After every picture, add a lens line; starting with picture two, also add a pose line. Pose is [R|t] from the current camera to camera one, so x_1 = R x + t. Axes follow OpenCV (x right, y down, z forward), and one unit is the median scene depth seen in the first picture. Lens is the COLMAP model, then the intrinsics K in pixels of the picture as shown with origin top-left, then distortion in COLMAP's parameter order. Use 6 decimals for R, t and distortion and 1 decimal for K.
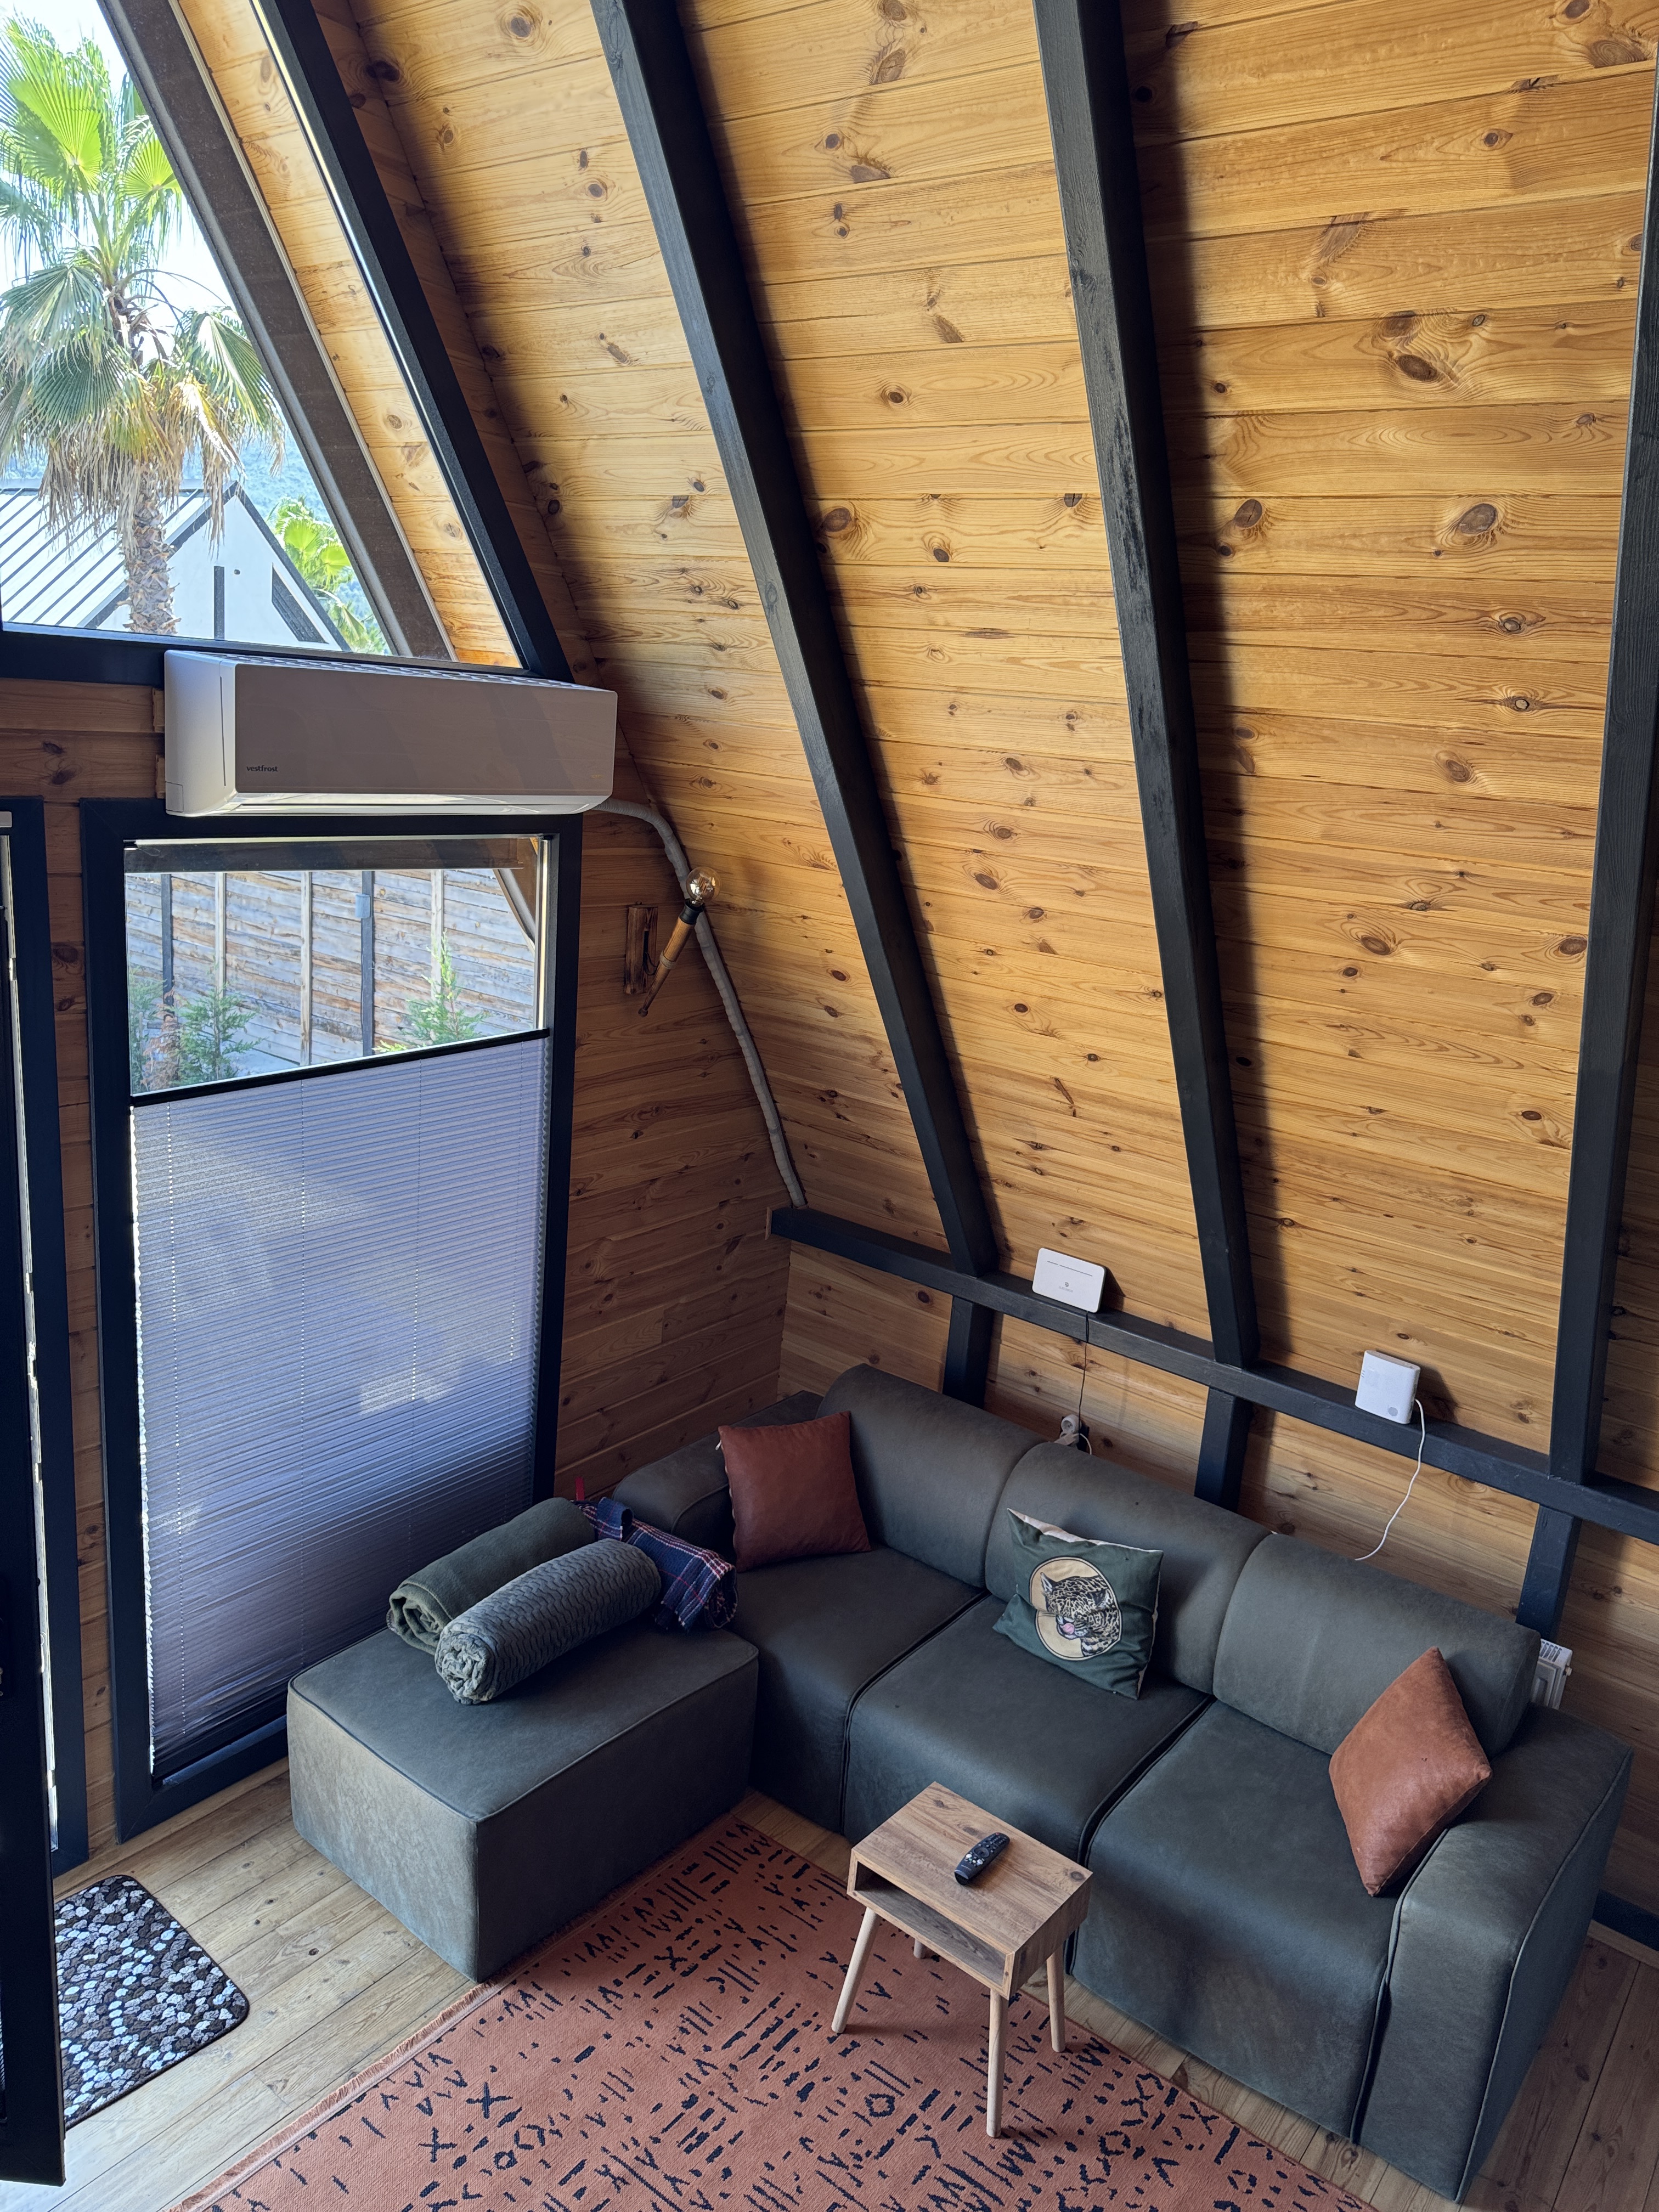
lens RADIAL K [[1569.7, 0, 820.1], [0, 1569.7, 1147.8], [0, 0, 1]] dist [0.064926, -0.060780]
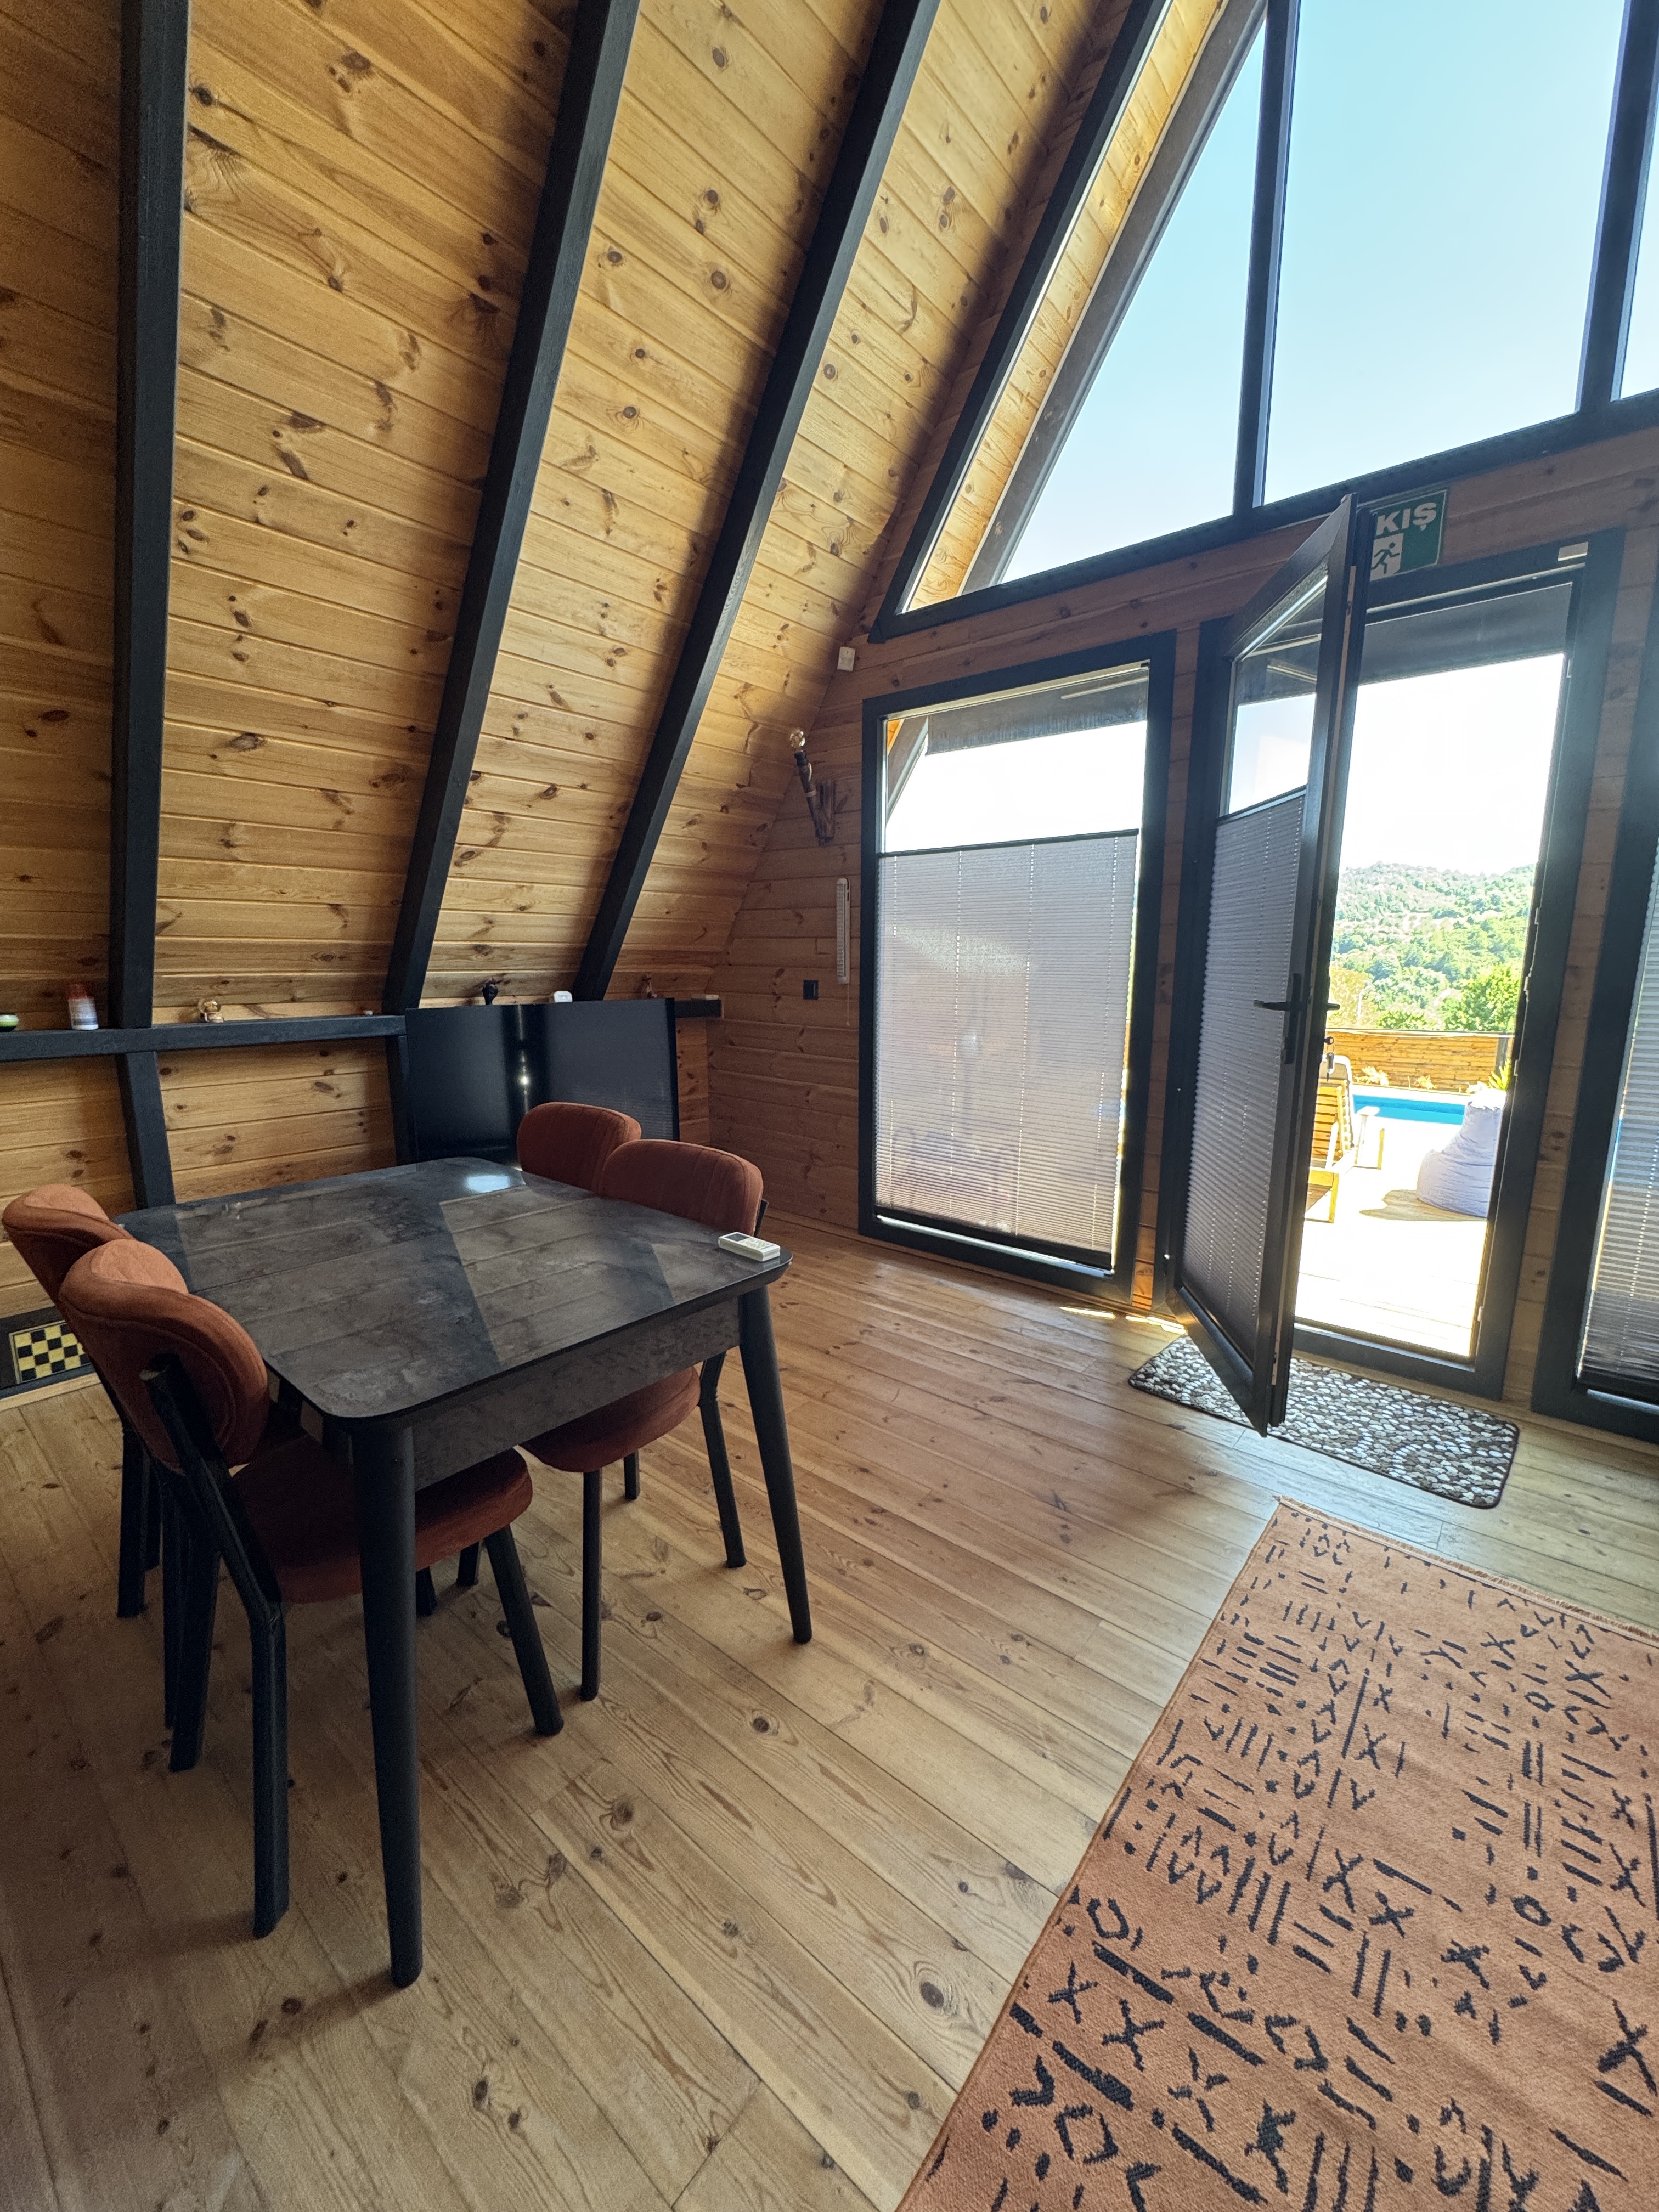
lens RADIAL K [[881.0, 0, 826.5], [0, 881.0, 1113.5], [0, 0, 1]] dist [-0.001886, -0.000567]
pose [[-0.046128, 0.087105, -0.995131, 0.278826], [-0.279000, 0.955424, 0.096563, 0.320007], [0.959183, 0.282096, -0.019769, 0.437787]]
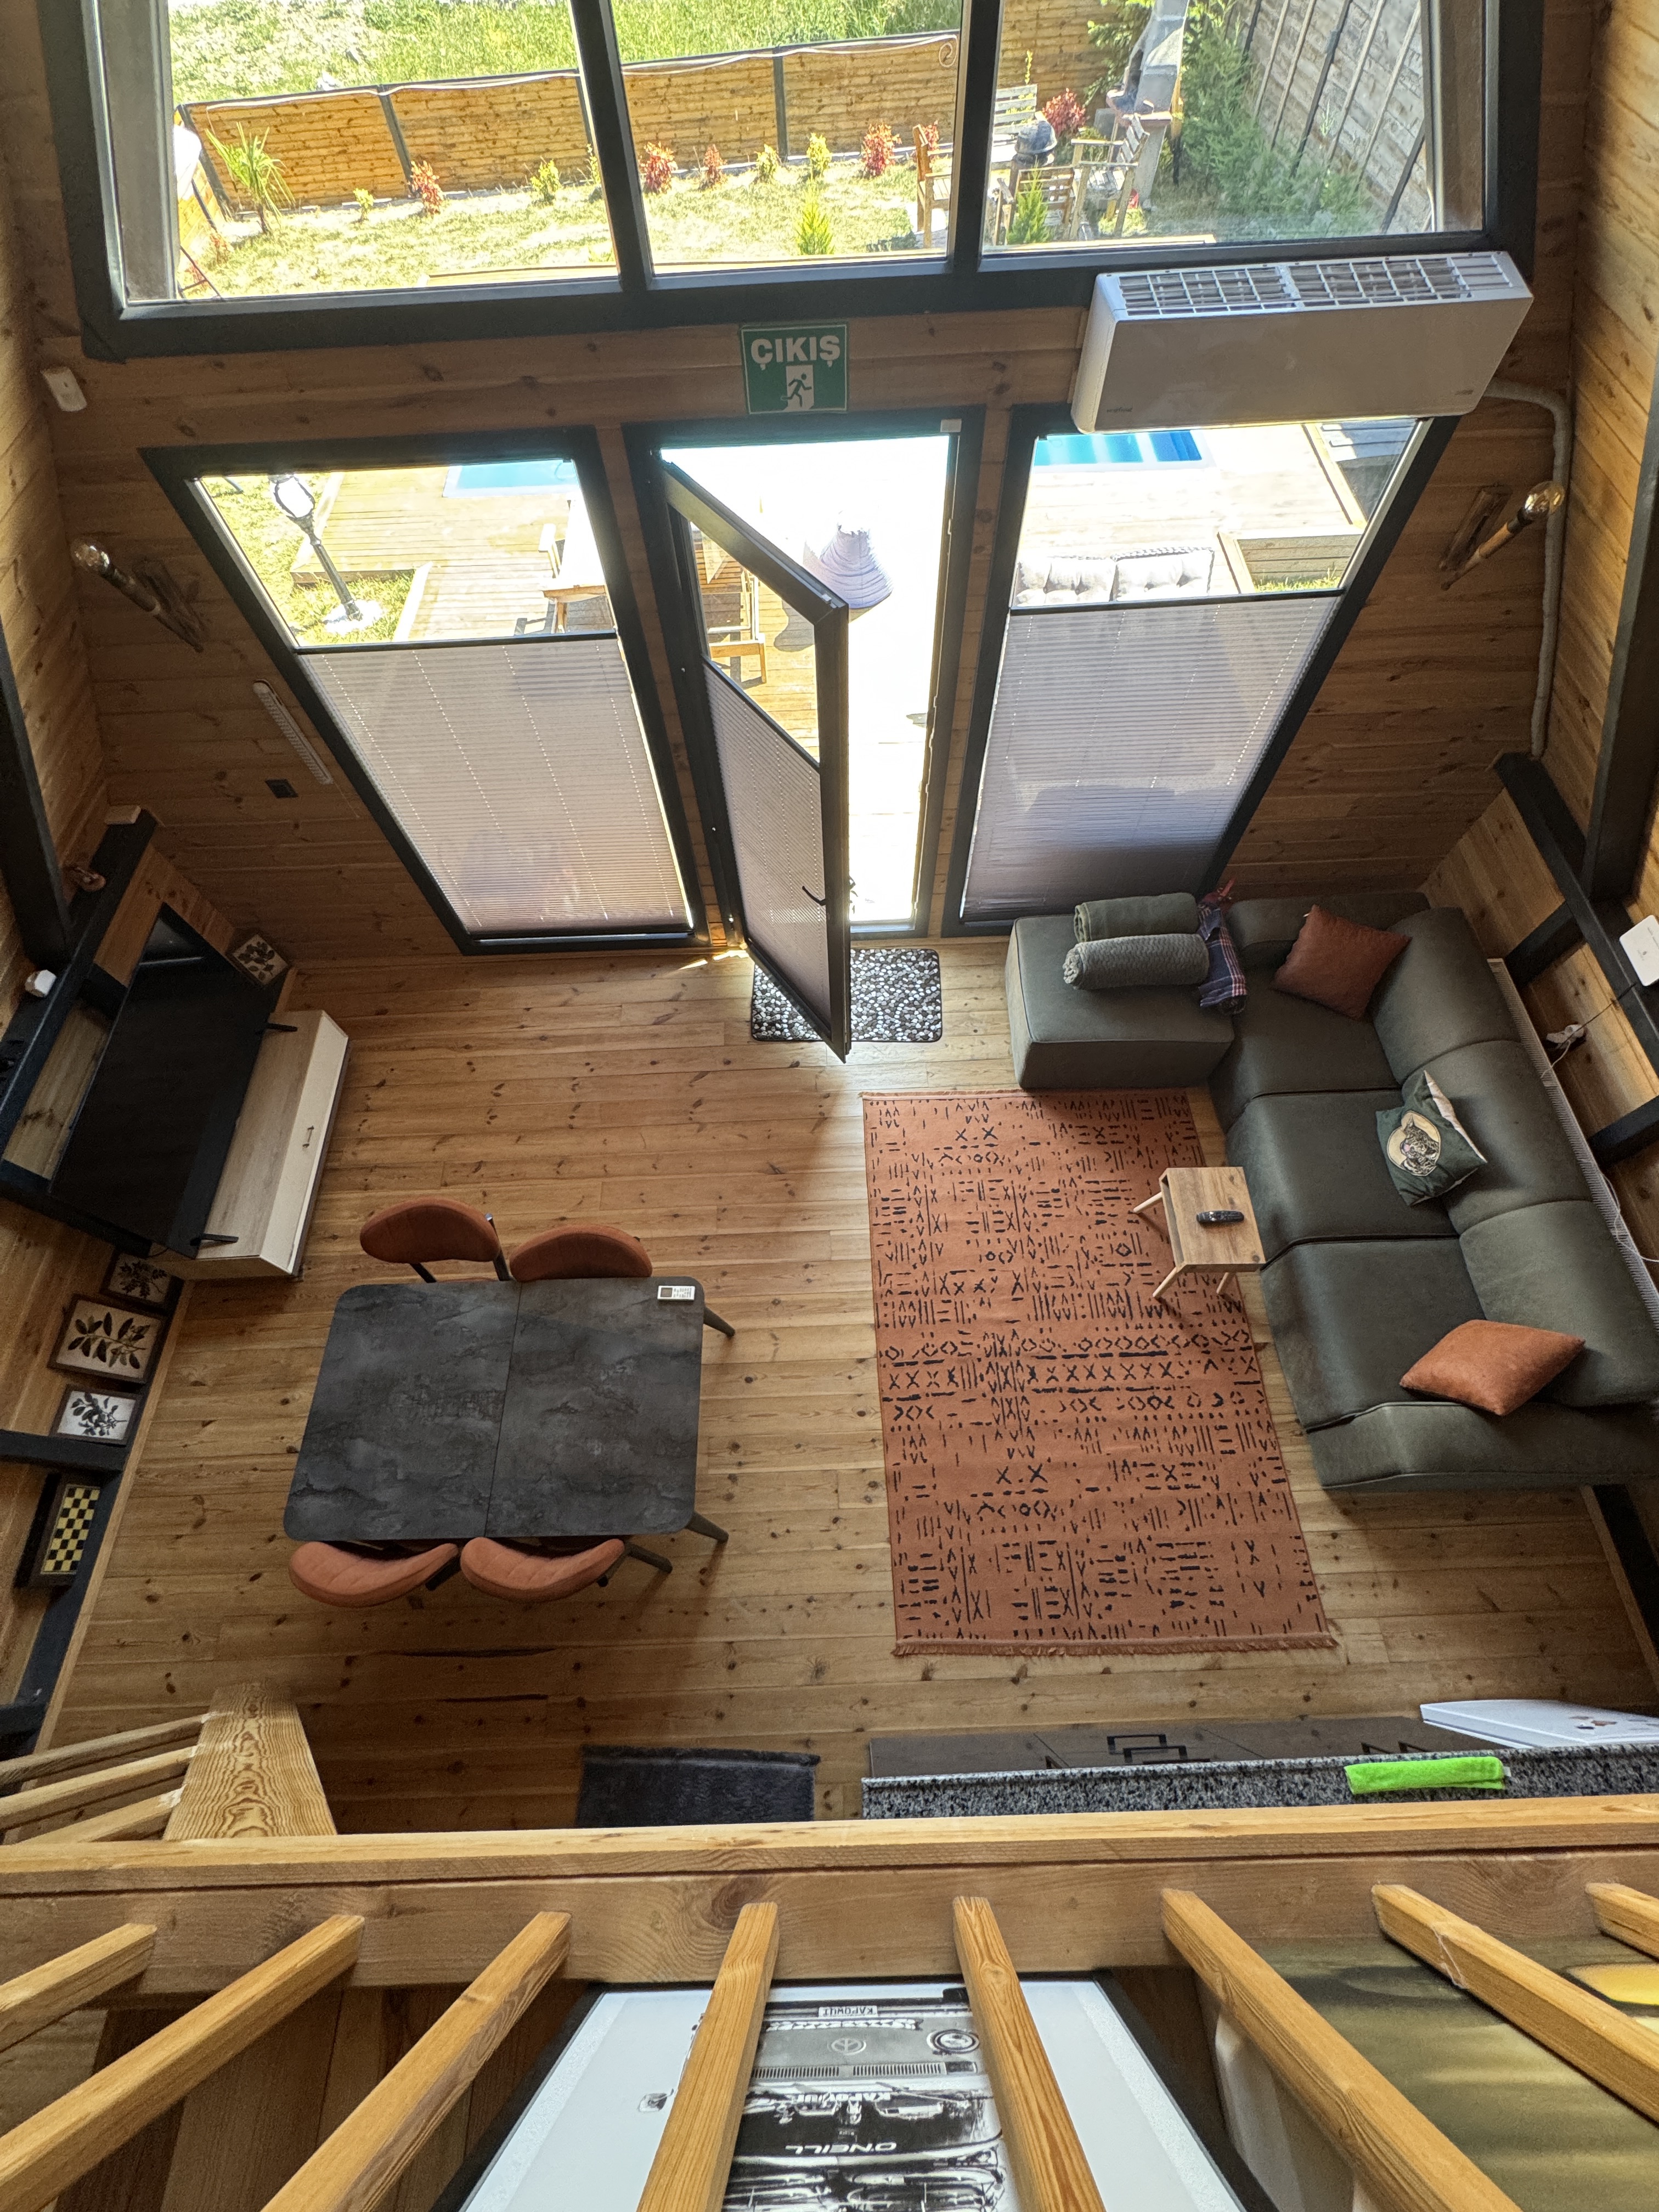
lens RADIAL K [[881.0, 0, 827.0], [0, 881.0, 1112.6], [0, 0, 1]] dist [-0.001886, -0.000567]
pose [[0.627758, 0.637056, -0.447302, 0.186627], [-0.129767, 0.652244, 0.746819, -0.332989], [0.767516, -0.410777, 0.492120, 0.170994]]
